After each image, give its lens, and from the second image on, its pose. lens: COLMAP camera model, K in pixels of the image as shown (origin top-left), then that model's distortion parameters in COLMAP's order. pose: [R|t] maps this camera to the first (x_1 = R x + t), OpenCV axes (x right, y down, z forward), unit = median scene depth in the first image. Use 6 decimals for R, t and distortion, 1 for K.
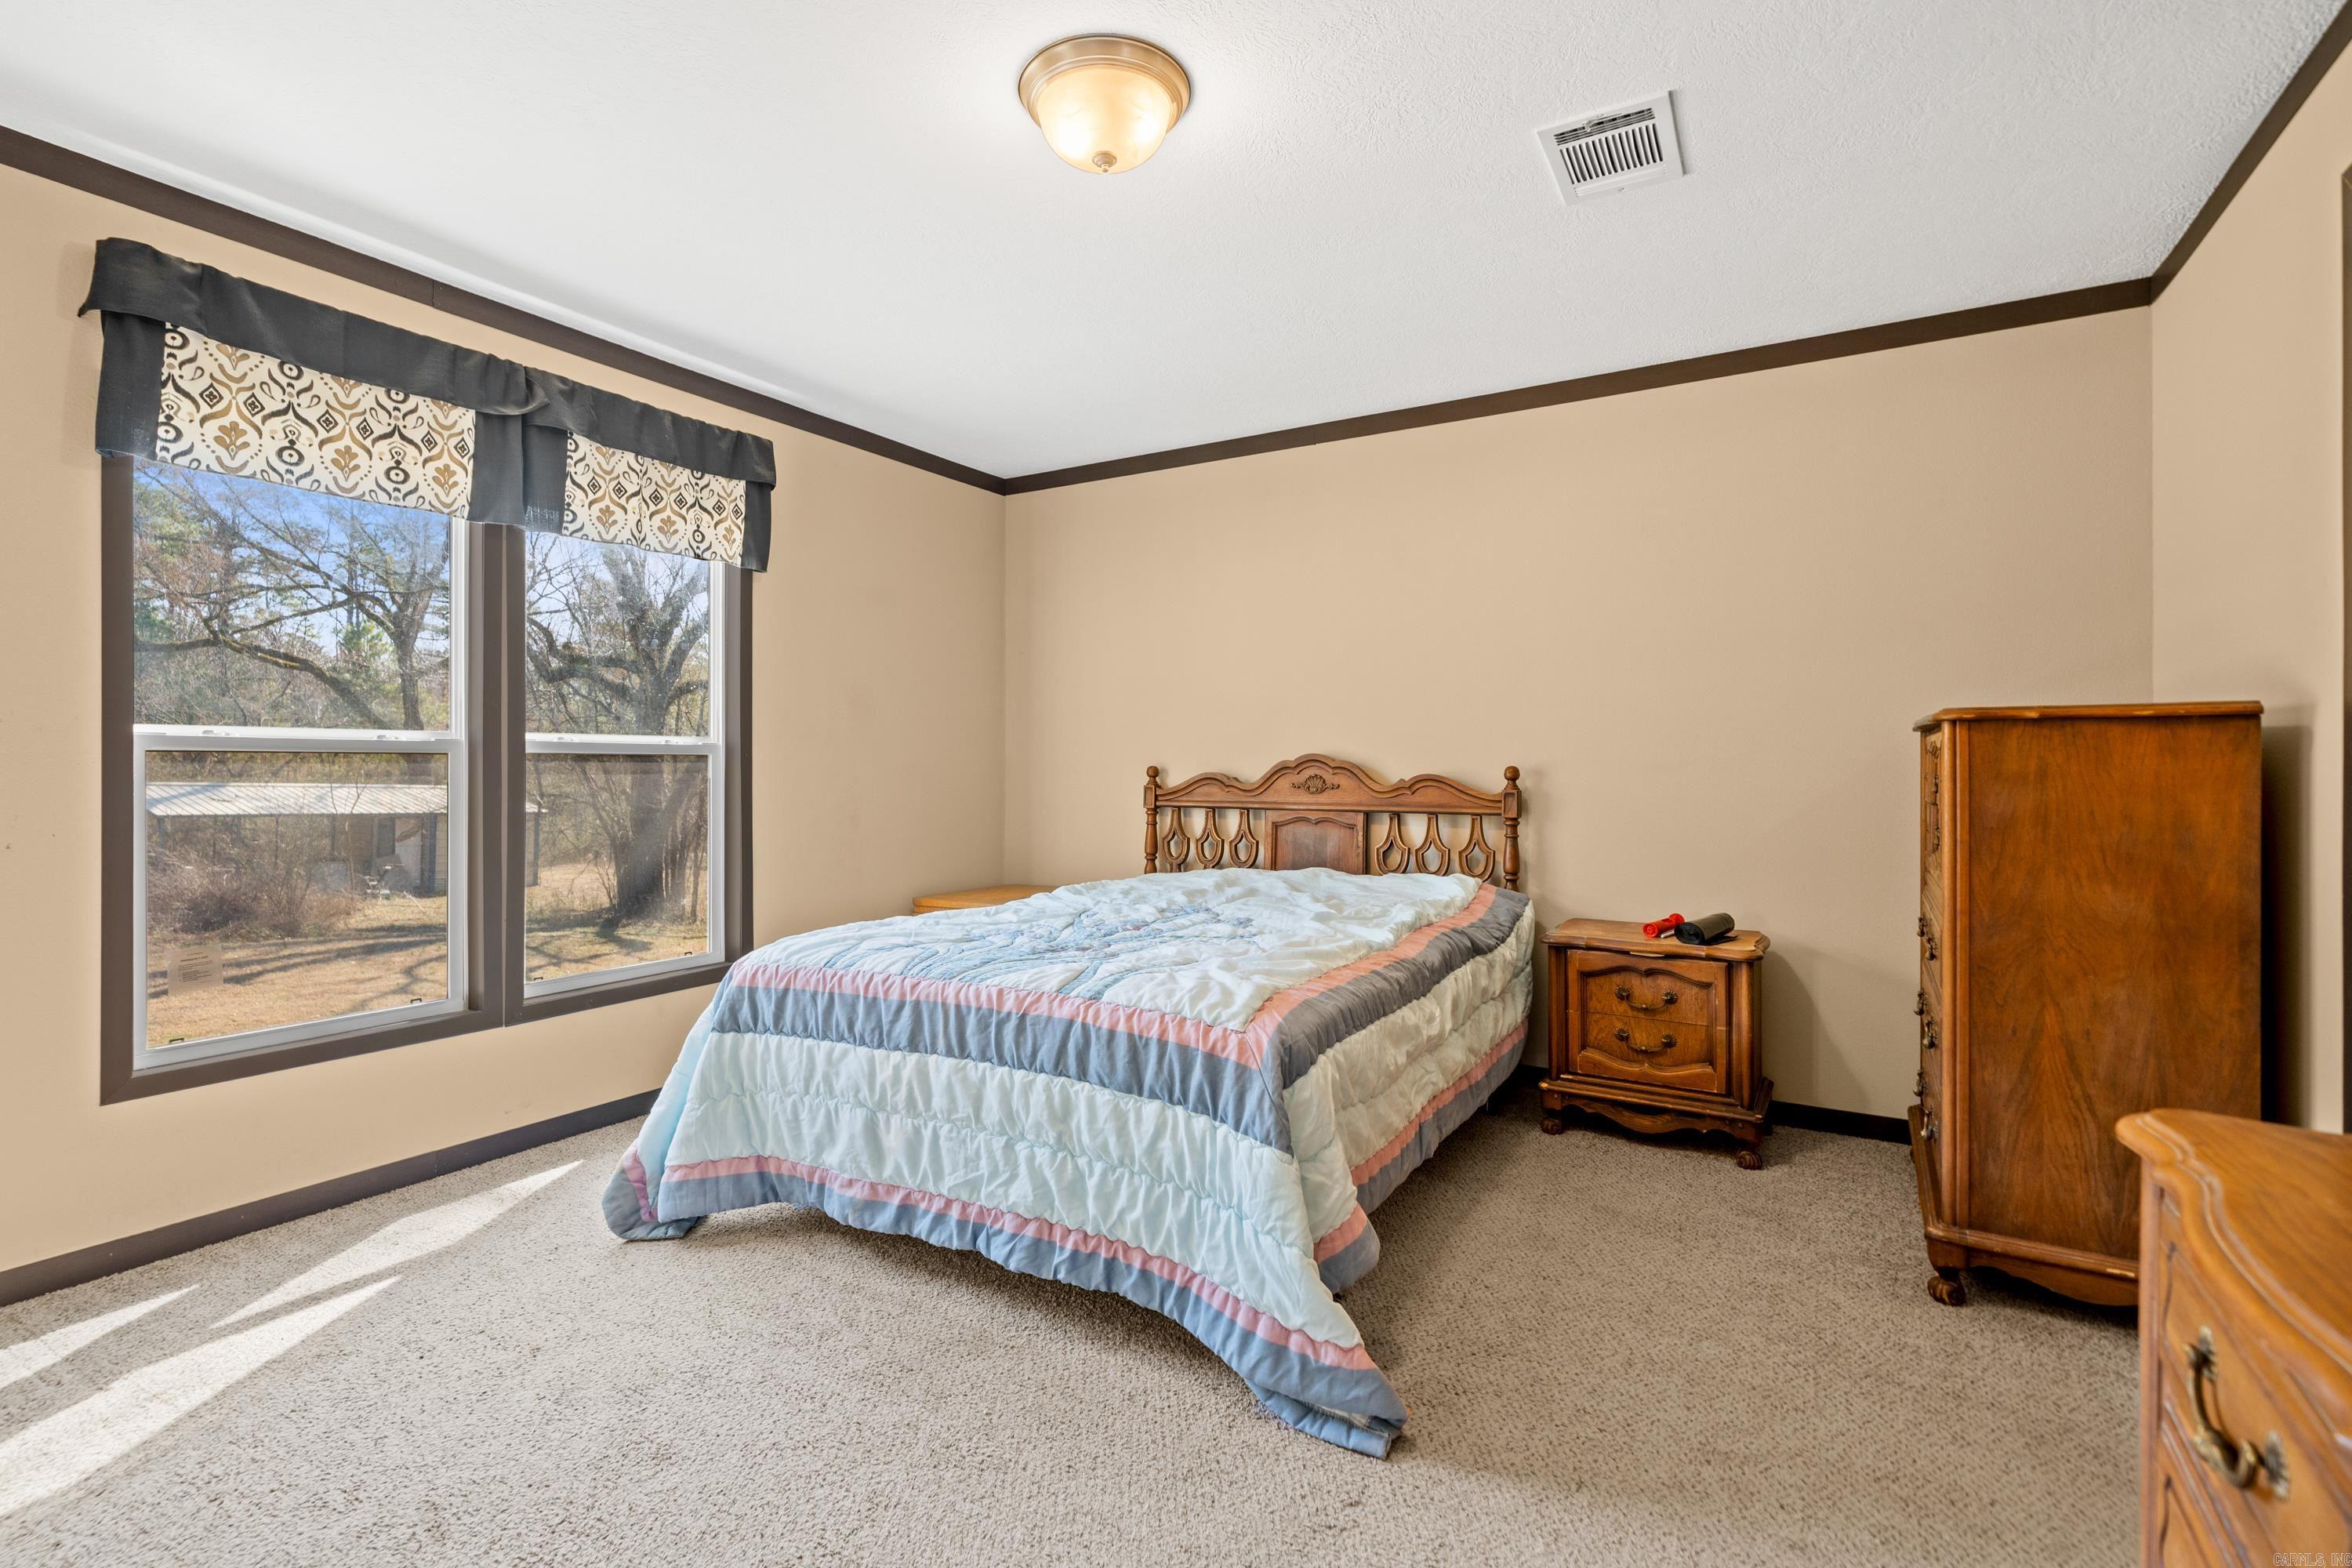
lens RADIAL K [[1086.3, 0, 1184.8], [0, 1086.3, 776.0], [0, 0, 1]] dist [-0.000042, 0.002612]
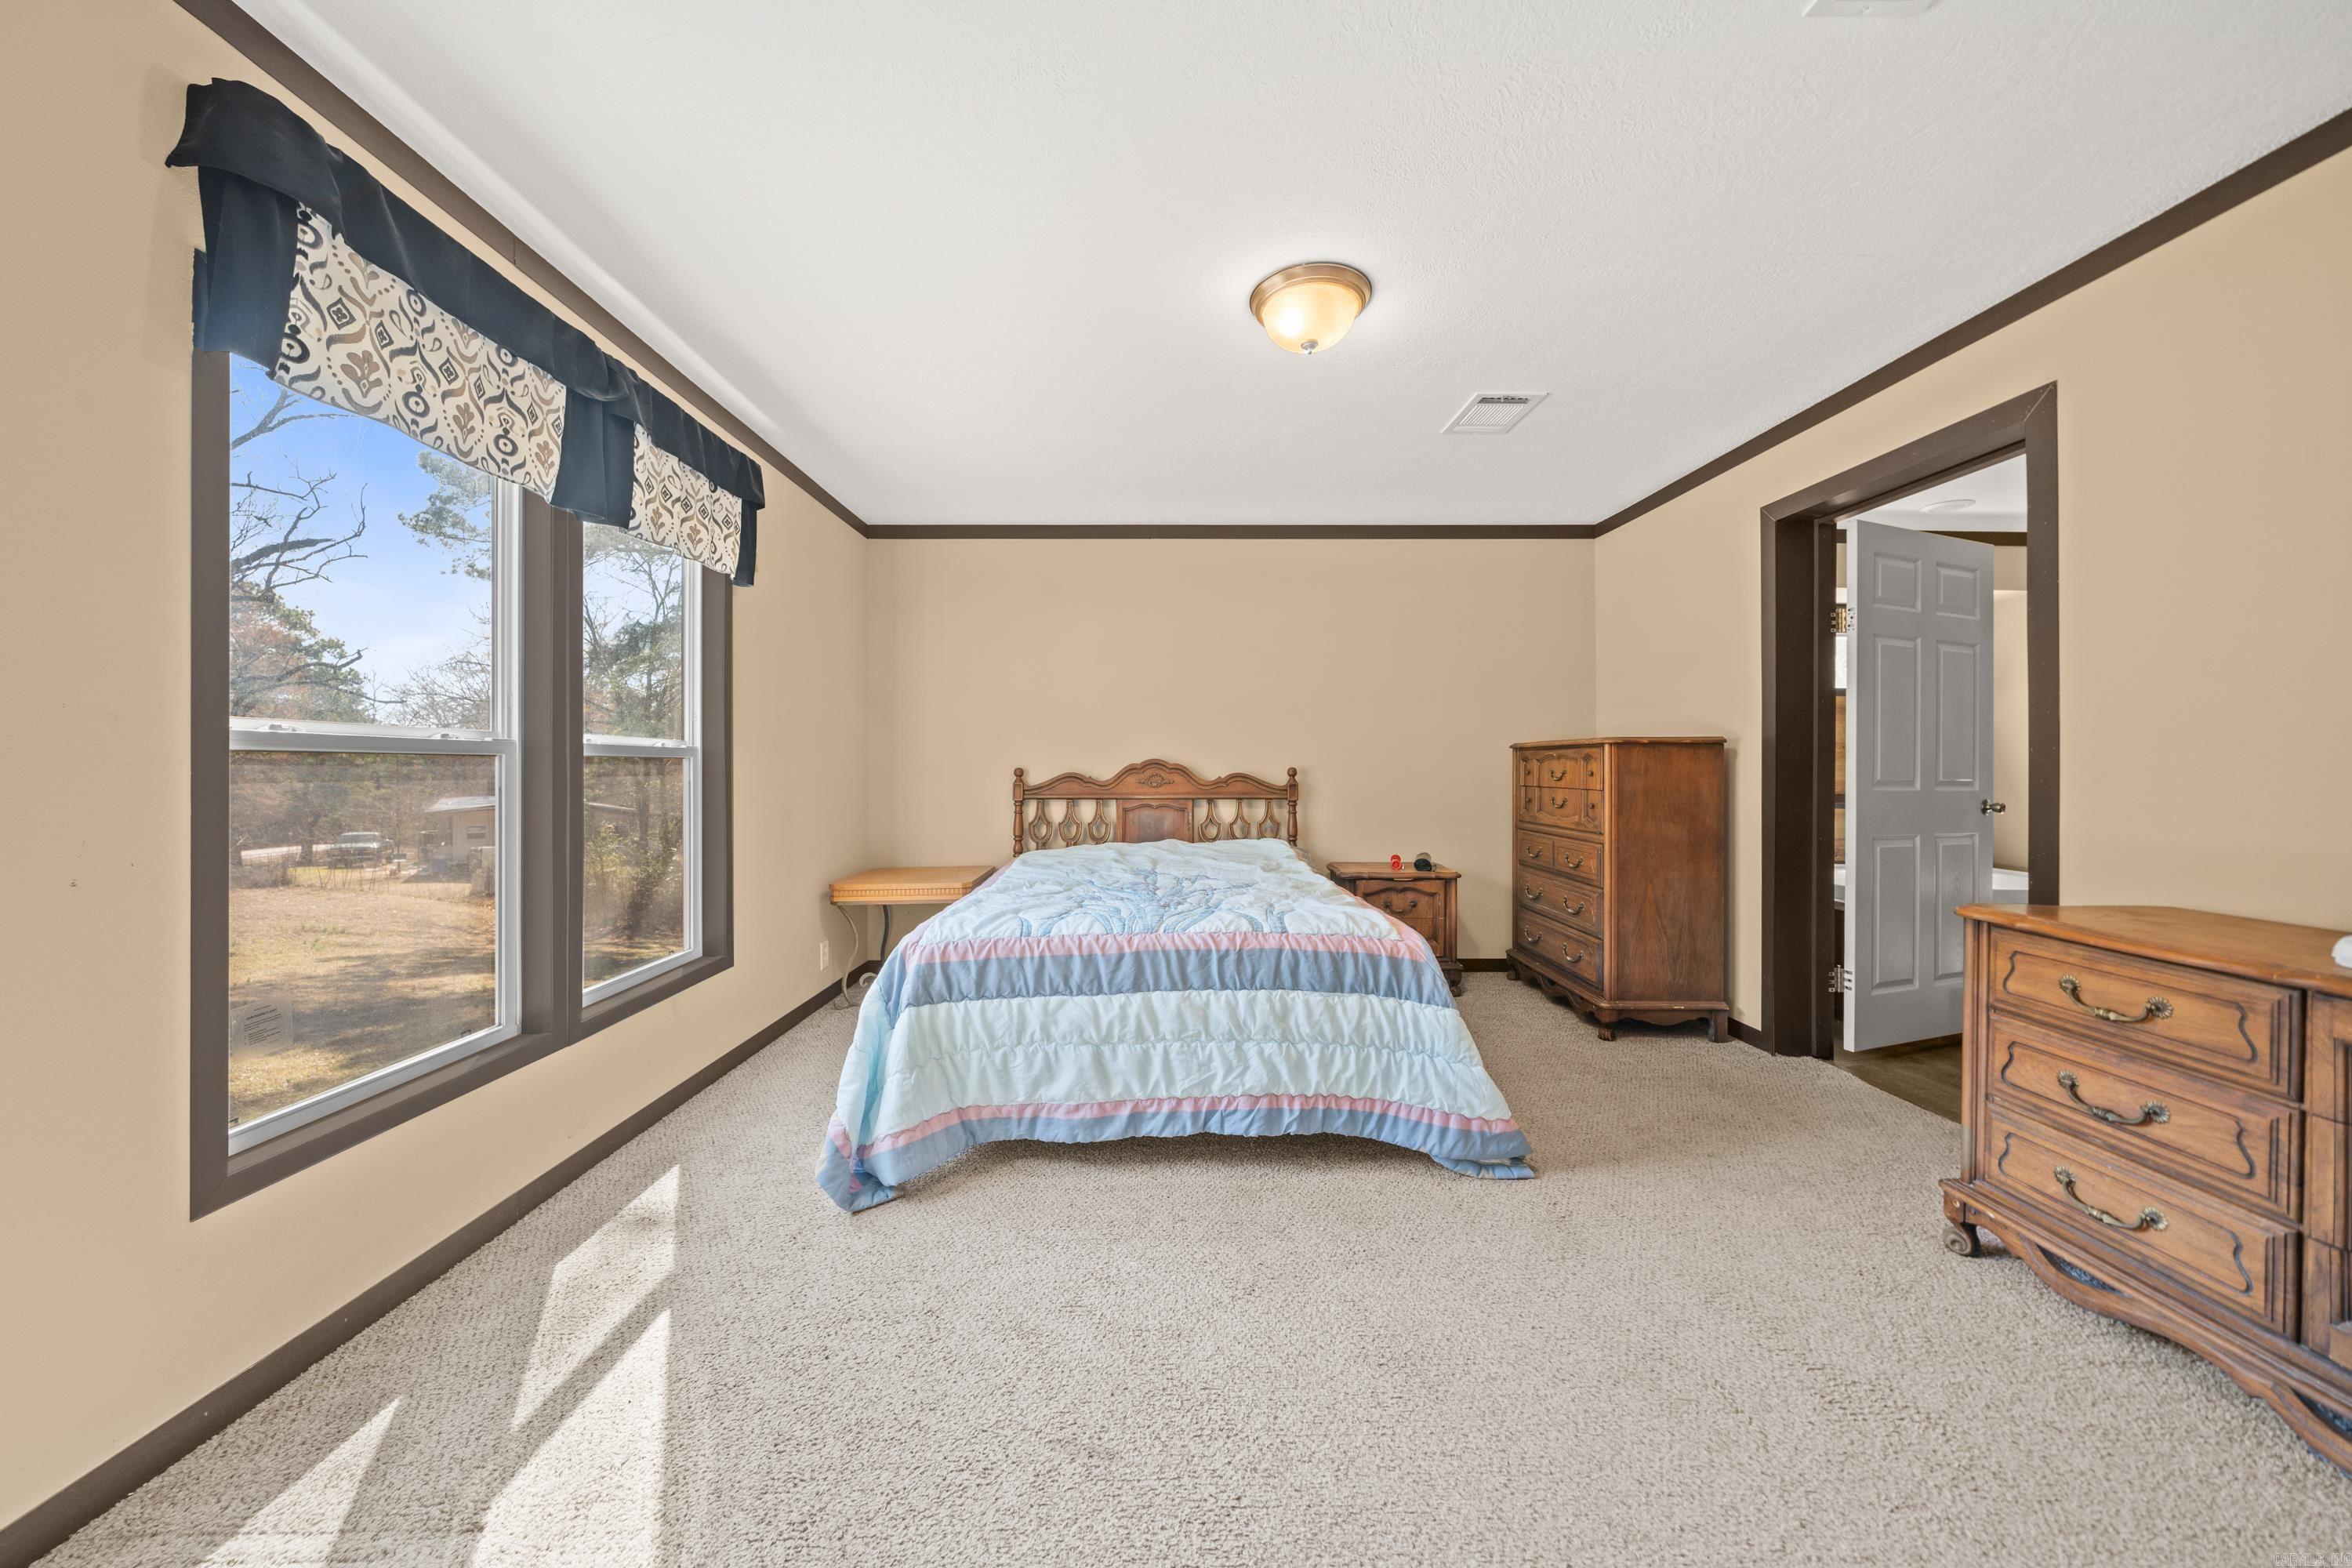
lens RADIAL K [[805.9, 0, 1172.2], [0, 805.9, 773.1], [0, 0, 1]] dist [-0.008177, 0.001825]
pose [[0.850855, -0.005270, 0.525374, -0.660579], [0.007034, 0.999974, -0.001362, -0.000887], [-0.525354, 0.004854, 0.850870, 0.162530]]
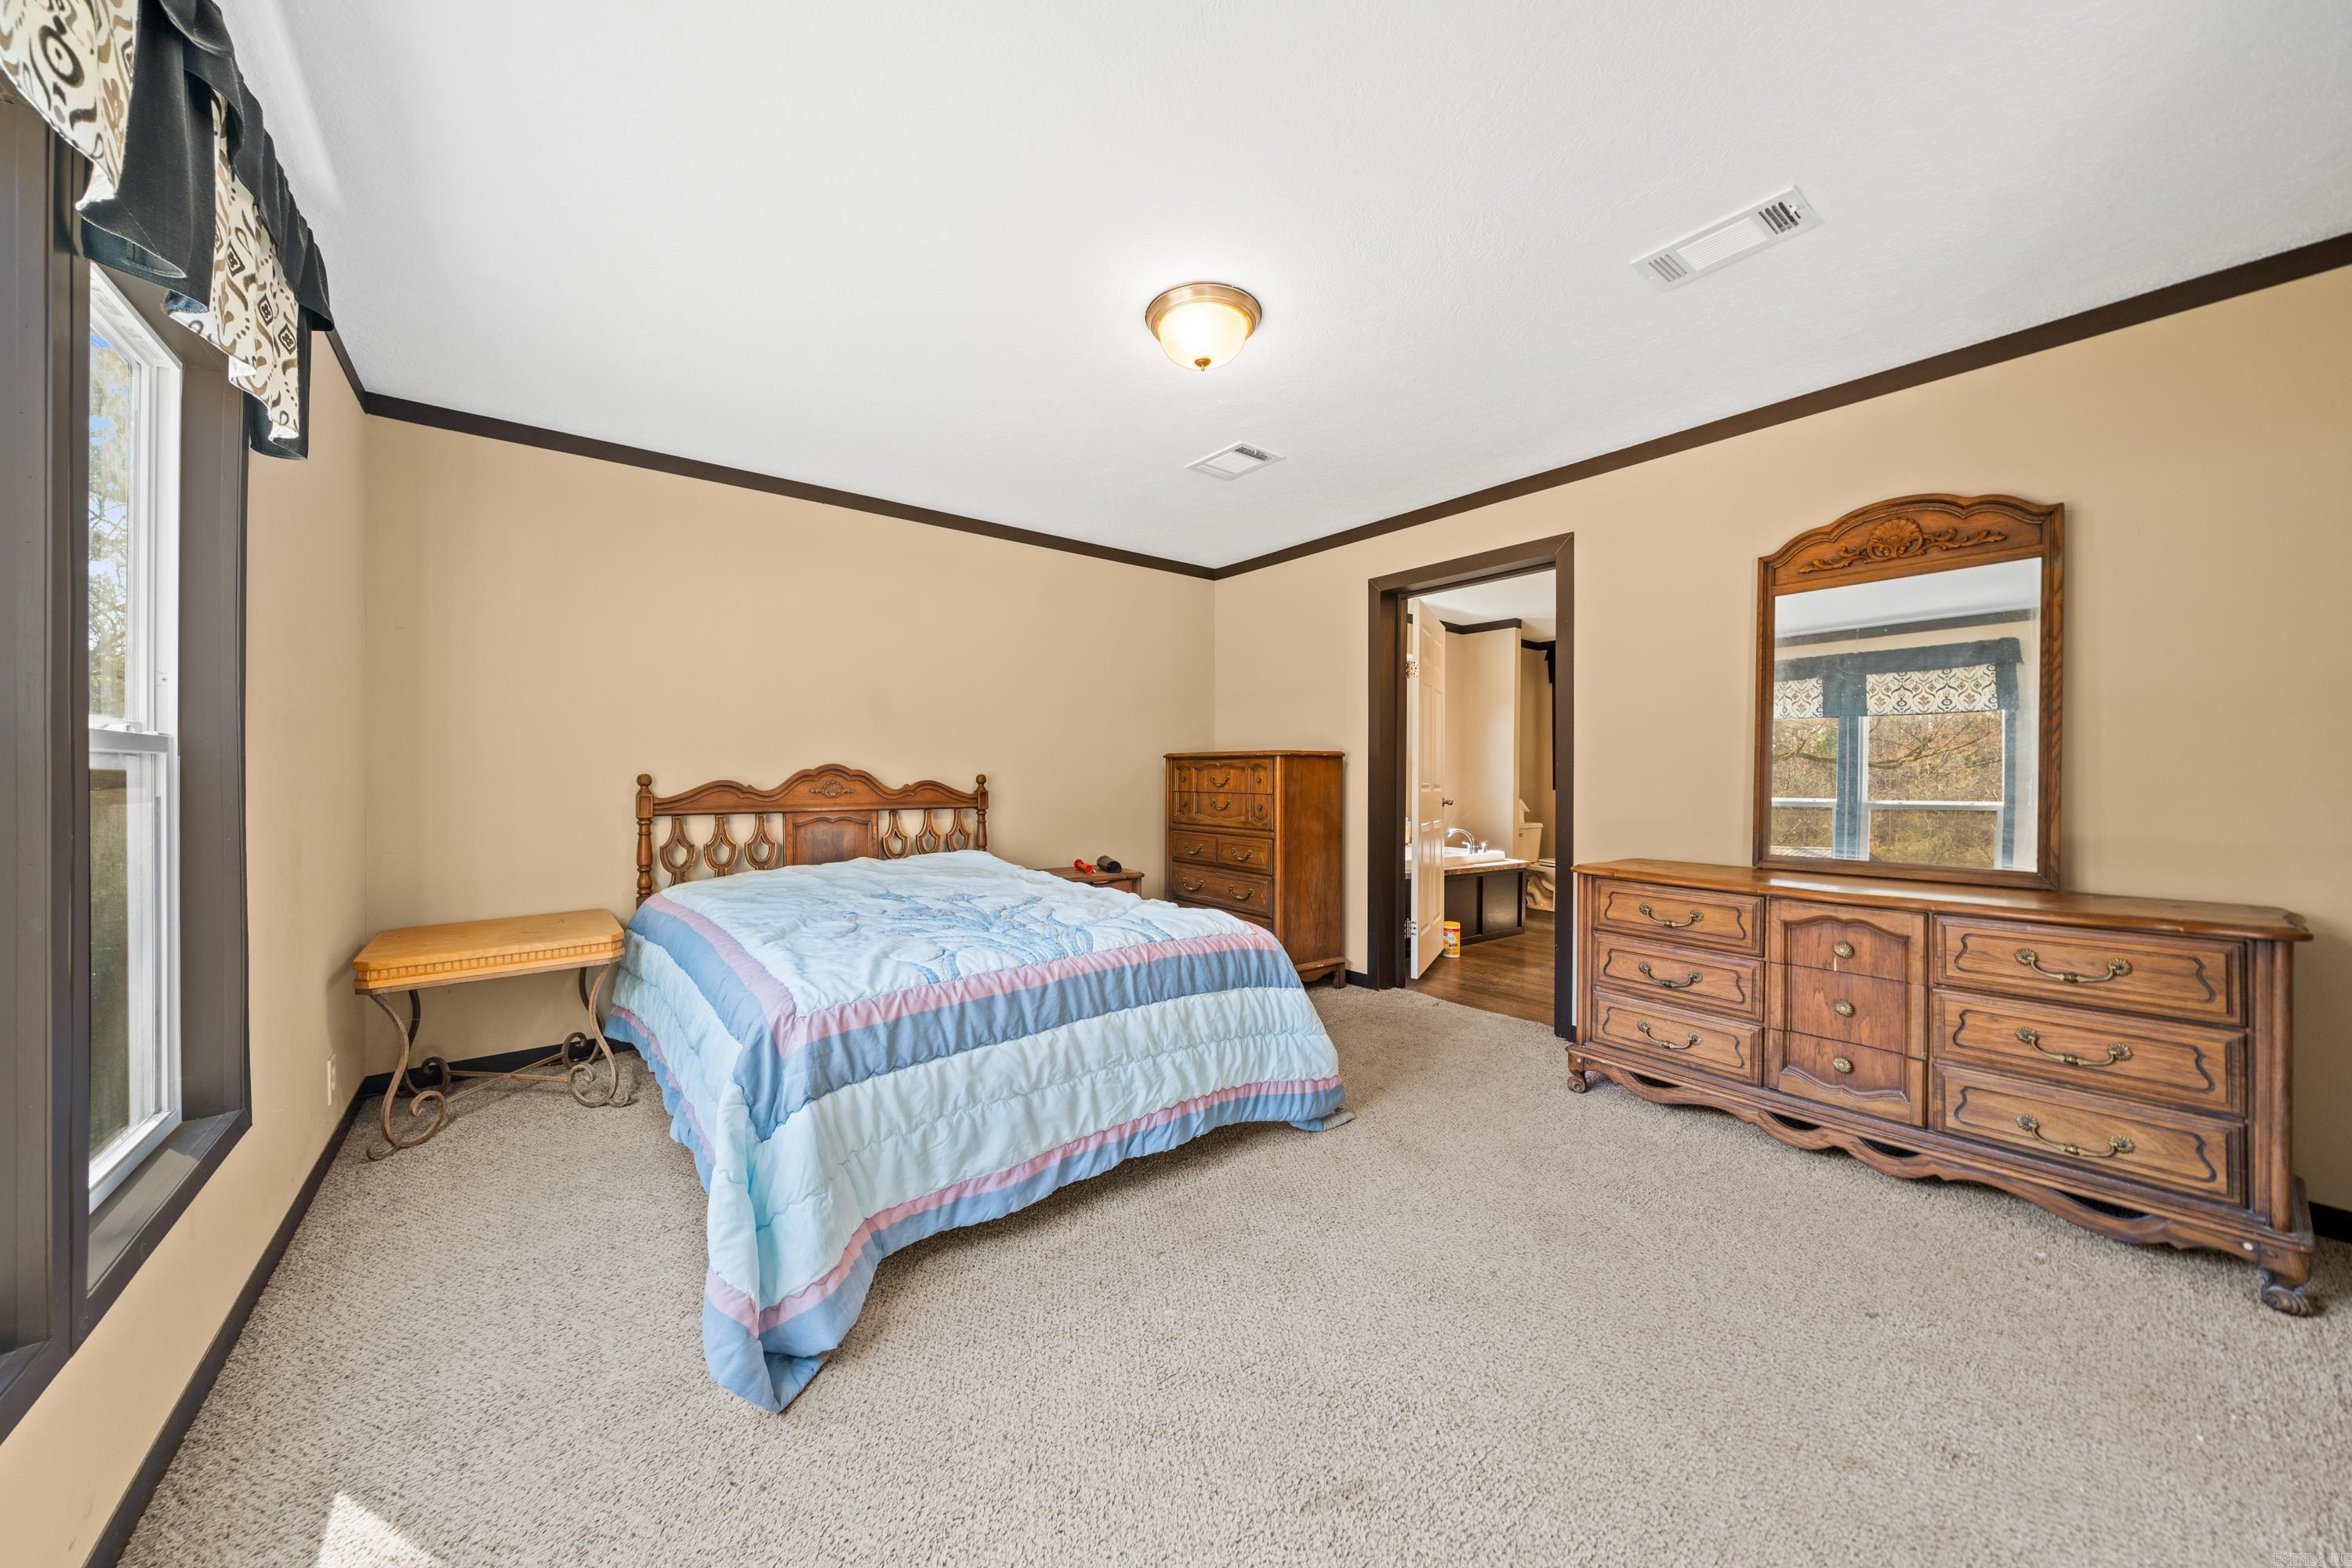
lens RADIAL K [[805.9, 0, 1158.7], [0, 805.9, 779.0], [0, 0, 1]] dist [-0.008177, 0.001825]
pose [[0.358176, -0.005716, 0.933637, -0.933720], [0.008093, 0.999963, 0.003018, -0.006029], [-0.933619, 0.006475, 0.358209, 0.559424]]
